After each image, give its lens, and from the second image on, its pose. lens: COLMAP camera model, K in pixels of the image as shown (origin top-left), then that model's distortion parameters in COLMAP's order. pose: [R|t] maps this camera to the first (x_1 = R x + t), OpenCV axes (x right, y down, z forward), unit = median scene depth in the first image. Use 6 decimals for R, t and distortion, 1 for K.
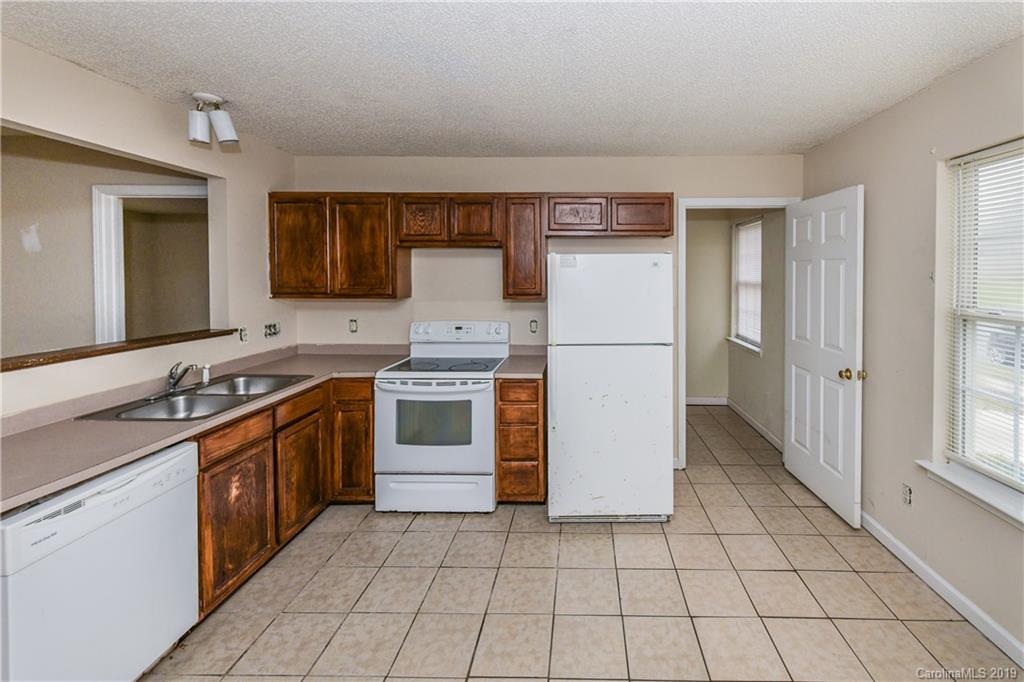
lens RADIAL K [[452.2, 0, 568.5], [0, 452.2, 280.8], [0, 0, 1]] dist [0.010285, -0.002367]
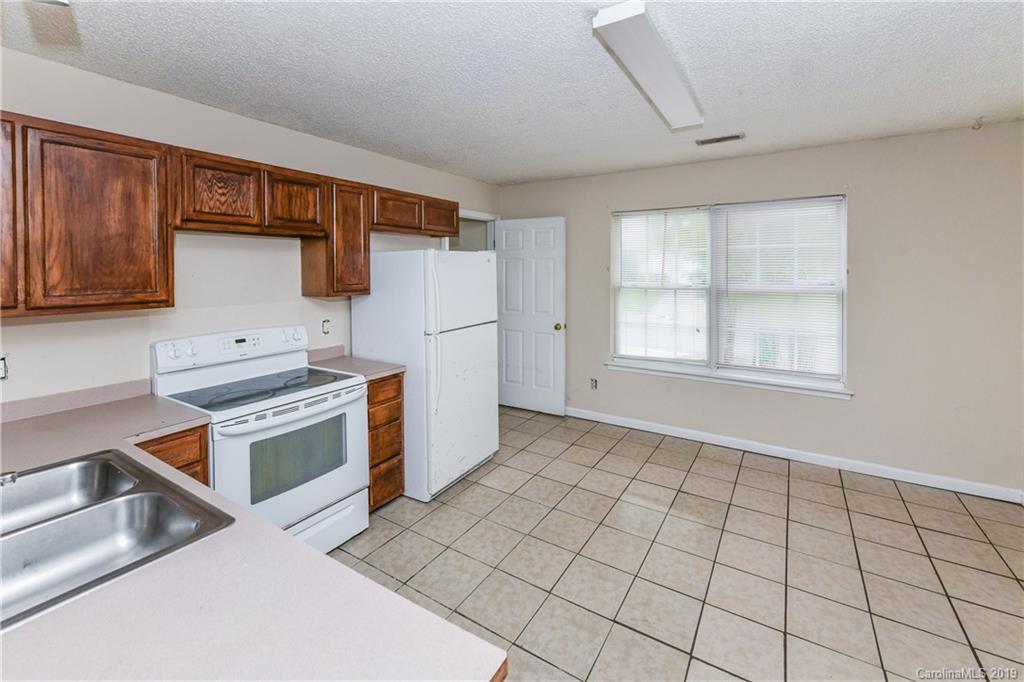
lens RADIAL K [[415.8, 0, 538.0], [0, 415.8, 276.1], [0, 0, 1]] dist [0.037363, -0.000509]
pose [[0.515402, -0.019730, 0.856722, -0.717257], [0.017035, 0.999773, 0.012776, -0.005252], [-0.856779, 0.008010, 0.515621, 0.256190]]
